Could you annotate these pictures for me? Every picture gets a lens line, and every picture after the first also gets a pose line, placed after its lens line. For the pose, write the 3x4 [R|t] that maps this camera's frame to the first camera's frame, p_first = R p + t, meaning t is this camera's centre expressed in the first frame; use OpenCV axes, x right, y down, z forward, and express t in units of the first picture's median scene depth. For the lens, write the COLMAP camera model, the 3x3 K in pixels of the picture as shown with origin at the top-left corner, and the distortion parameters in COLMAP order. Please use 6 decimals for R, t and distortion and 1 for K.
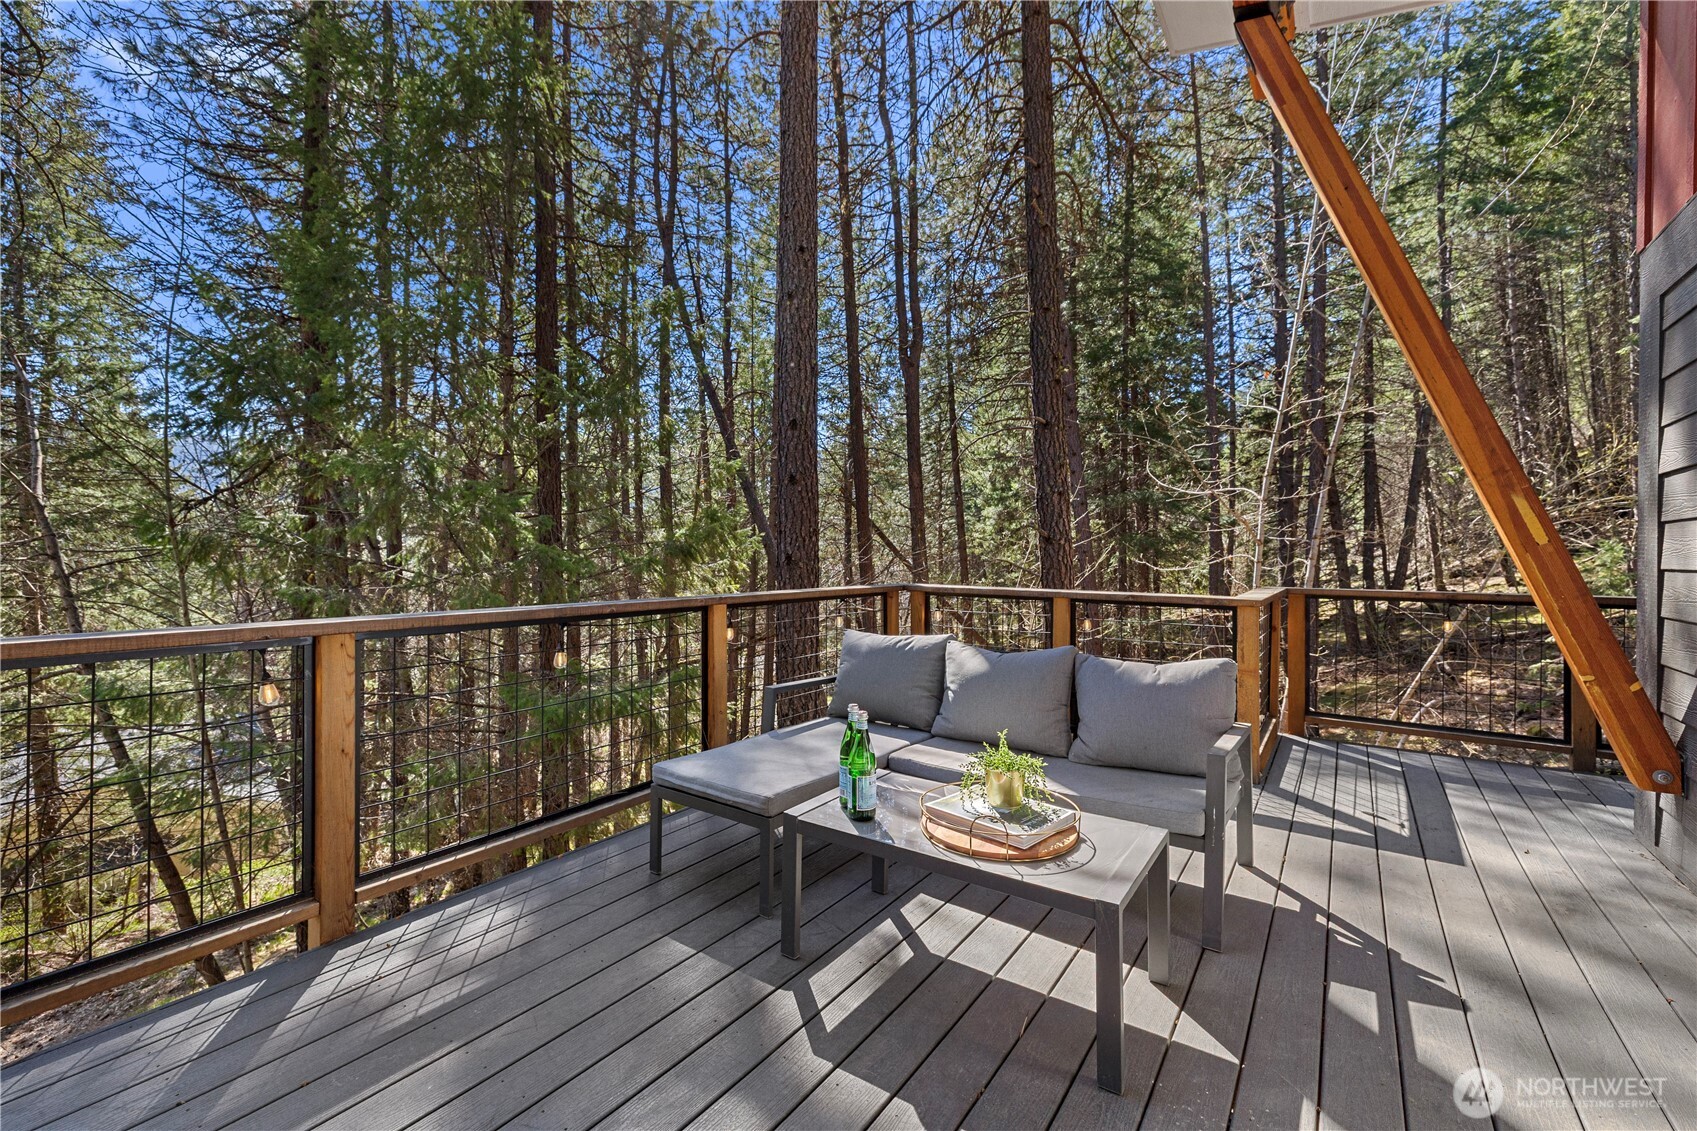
lens RADIAL K [[729.9, 0, 844.7], [0, 729.9, 554.2], [0, 0, 1]] dist [0.002213, 0.000357]
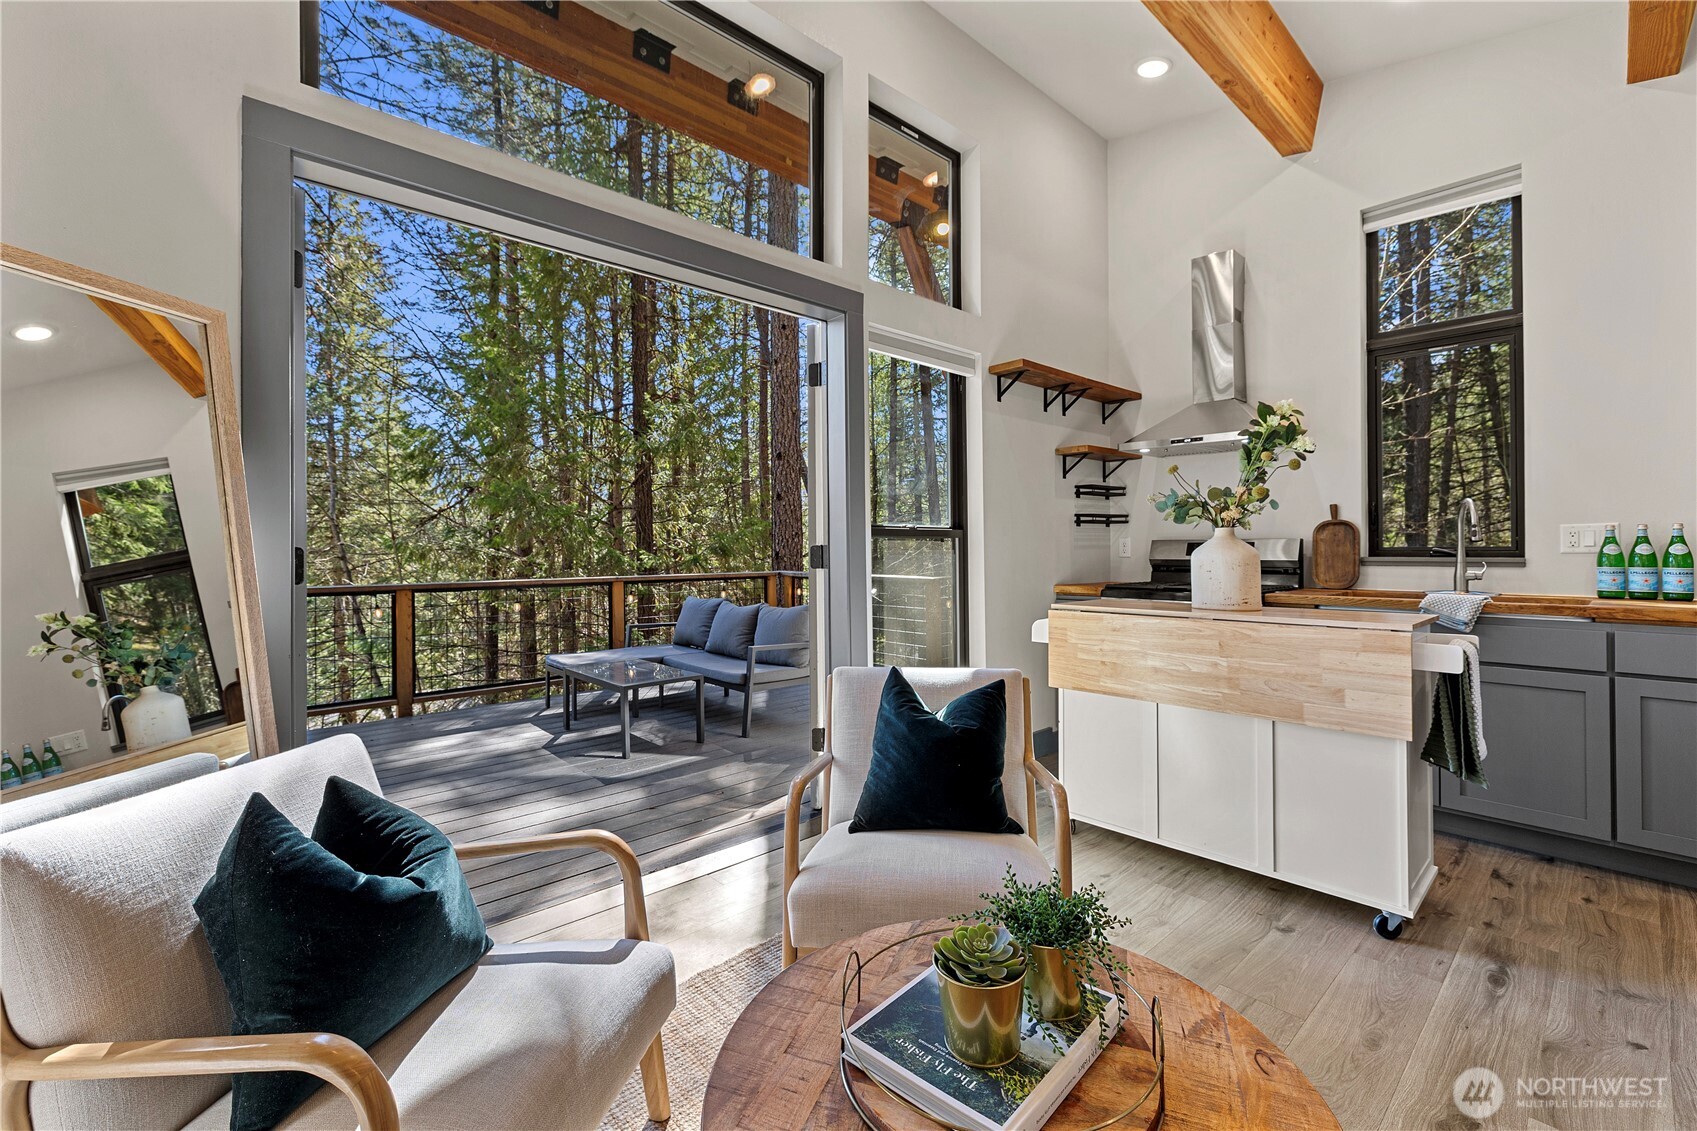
lens RADIAL K [[716.8, 0, 846.0], [0, 716.8, 547.2], [0, 0, 1]] dist [-0.001552, 0.000063]
pose [[0.974279, -0.011663, -0.225042, 1.094421], [0.010802, 0.999929, -0.005057, -0.000725], [0.225085, 0.002496, 0.974336, -0.850920]]
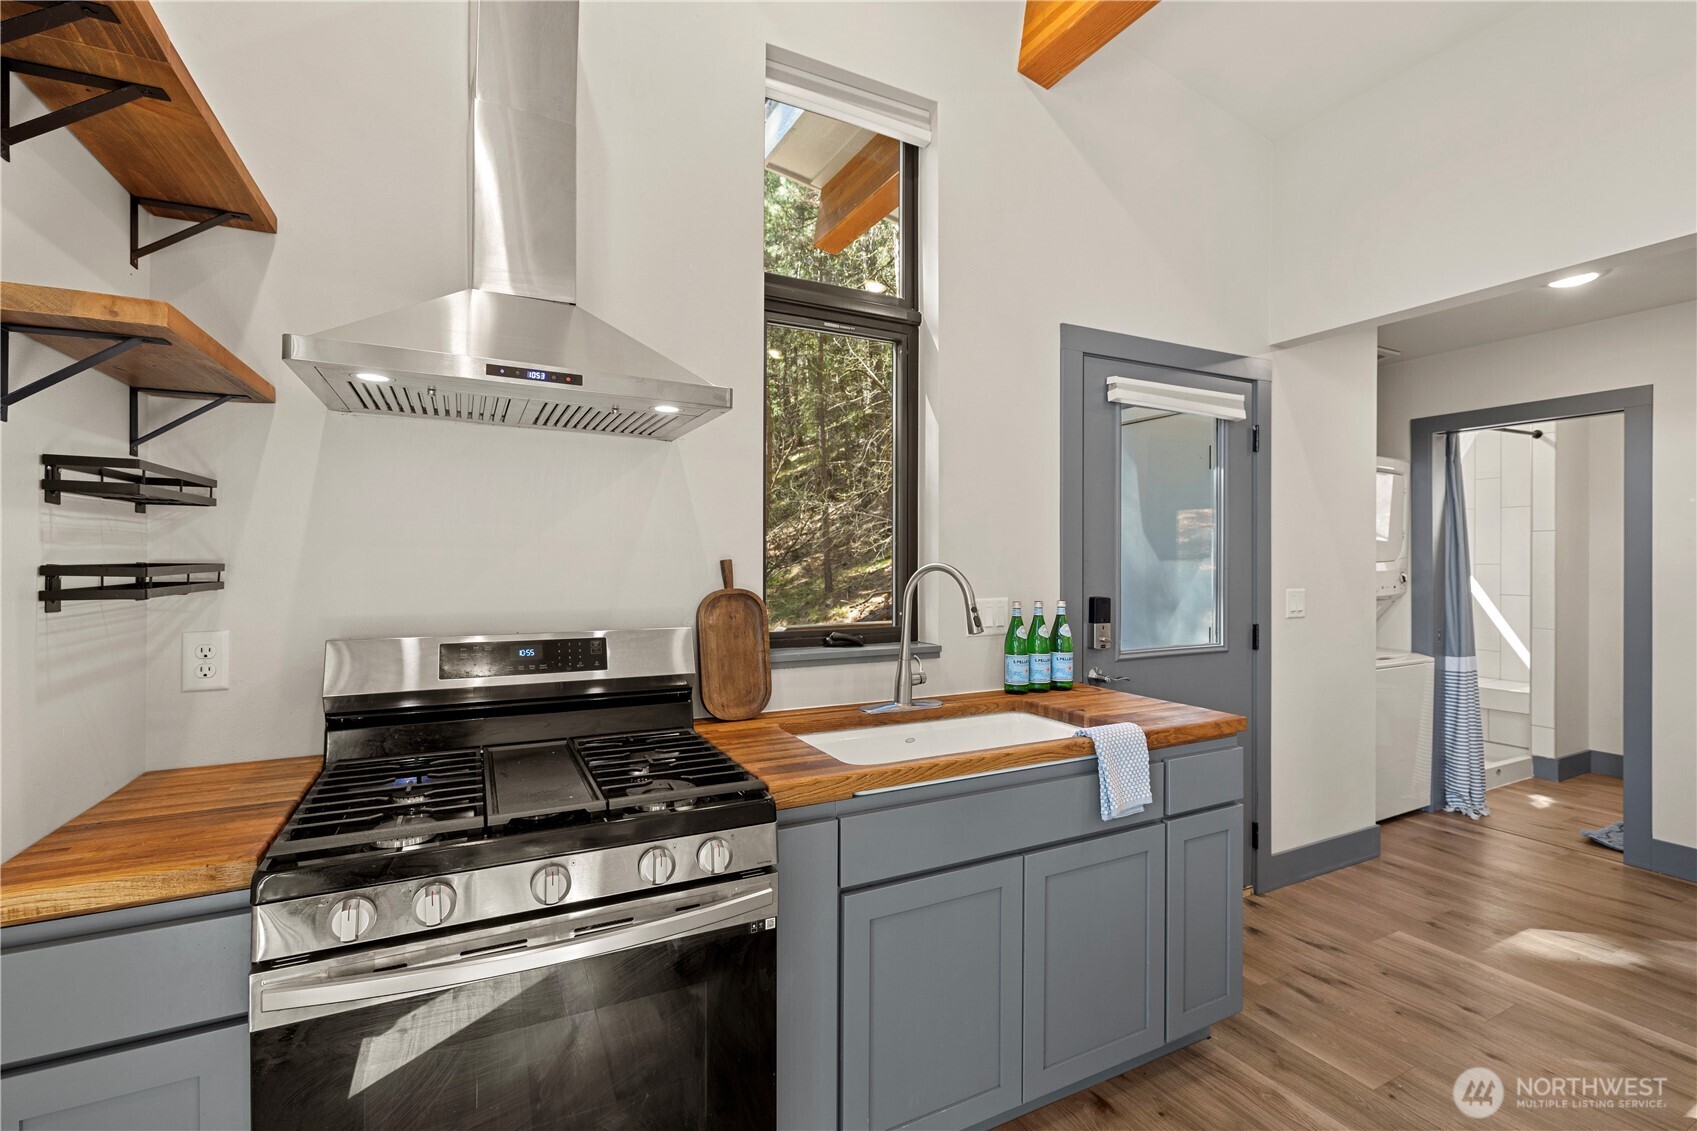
lens RADIAL K [[753.3, 0, 849.0], [0, 753.3, 559.1], [0, 0, 1]] dist [-0.005757, 0.000253]
pose [[0.470703, -0.004027, 0.882283, 1.071168], [0.000257, 0.999990, 0.004428, -0.091215], [-0.882292, -0.001858, 0.470699, 0.316609]]
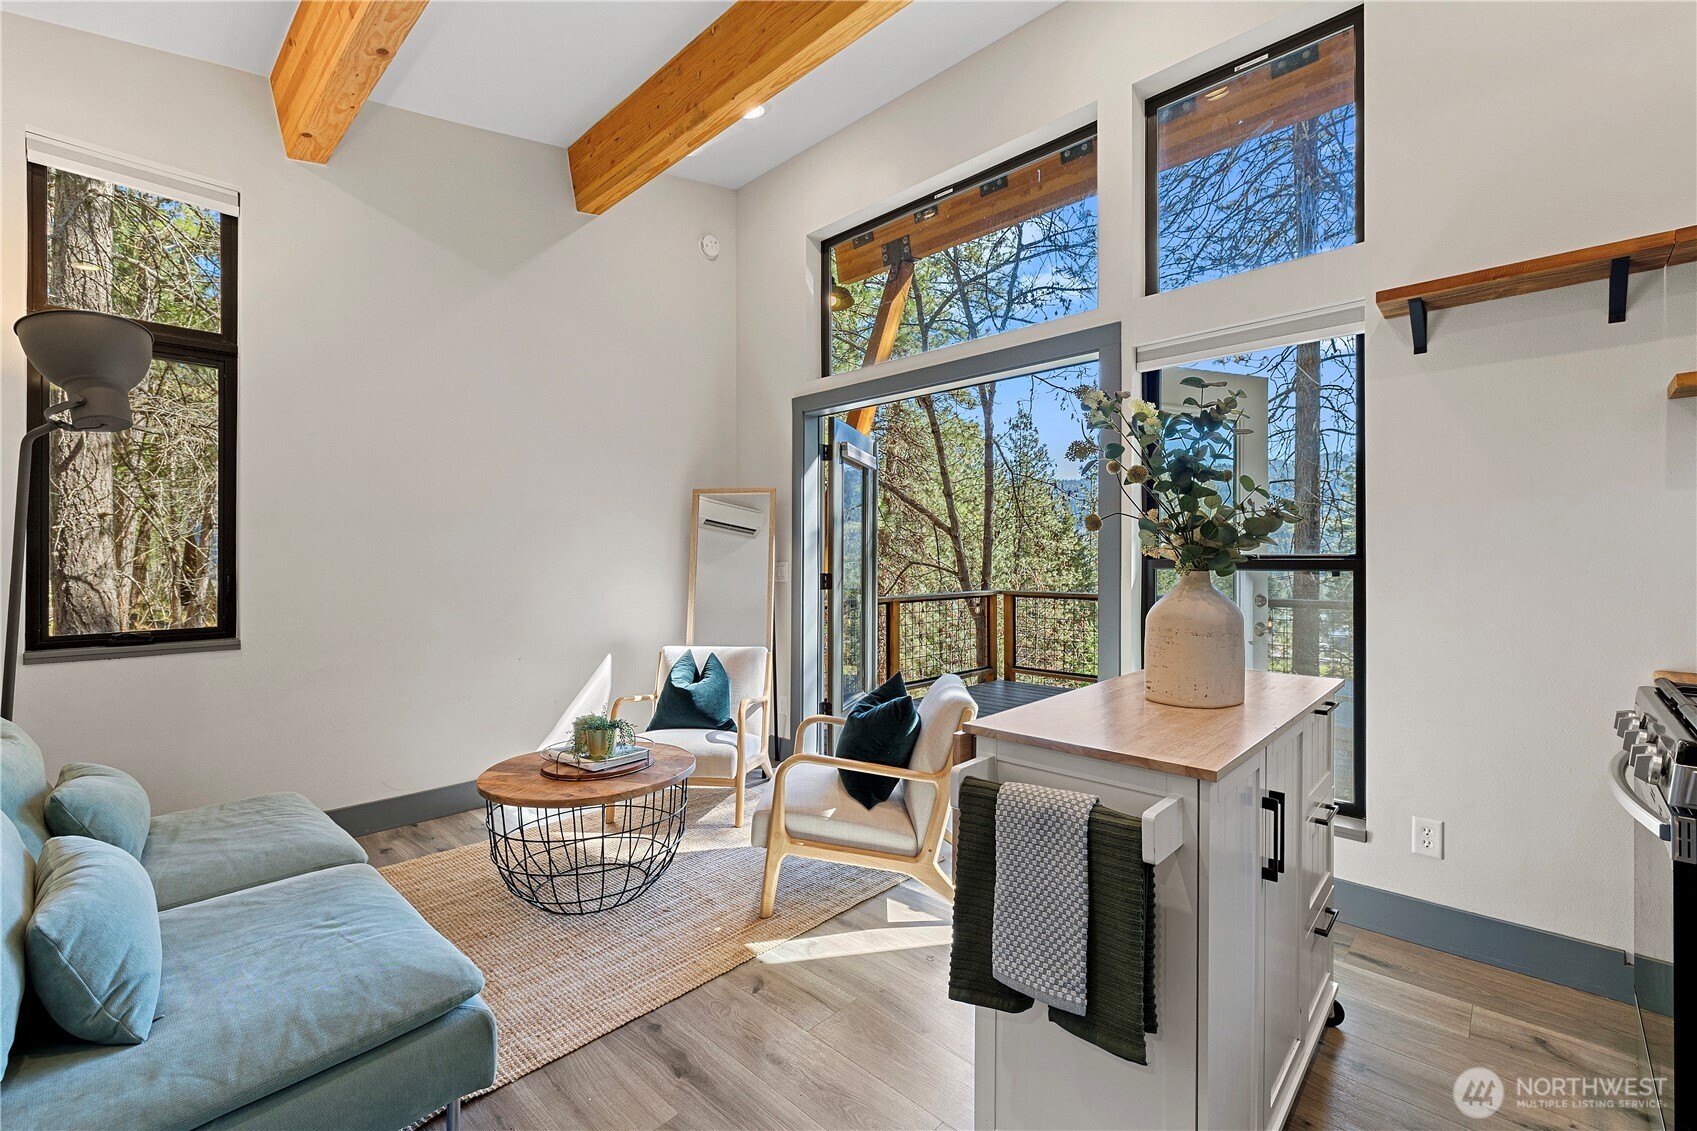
lens RADIAL K [[720.3, 0, 845.6], [0, 720.3, 557.7], [0, 0, 1]] dist [-0.001200, 0.000363]
pose [[-0.151928, -0.008518, -0.988355, 2.150145], [0.000713, 0.999962, -0.008728, -0.036808], [0.988391, -0.002030, -0.151916, 0.111649]]
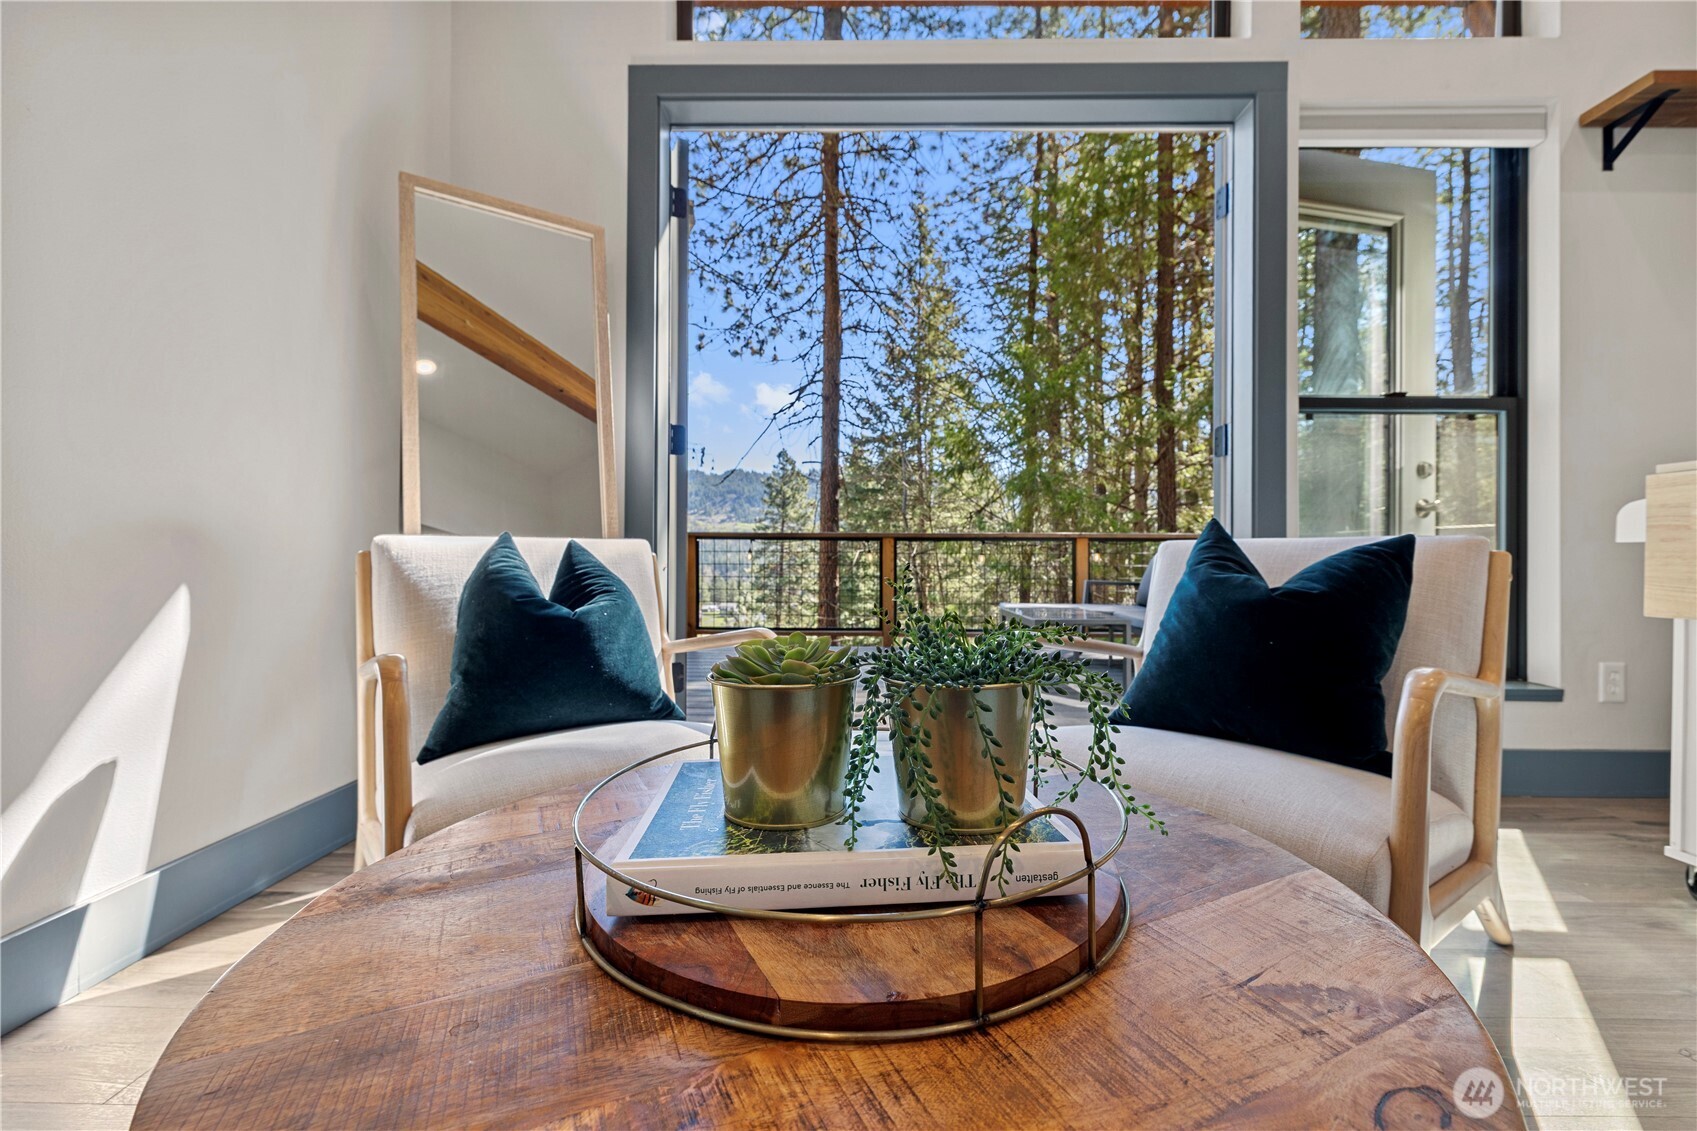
lens RADIAL K [[712.5, 0, 850.4], [0, 712.5, 560.0], [0, 0, 1]] dist [0.001239, 0.000481]
pose [[0.562646, -0.000021, -0.826698, 1.278757], [-0.002569, 0.999995, -0.001774, 0.179681], [0.826694, 0.003122, 0.562643, -0.578210]]
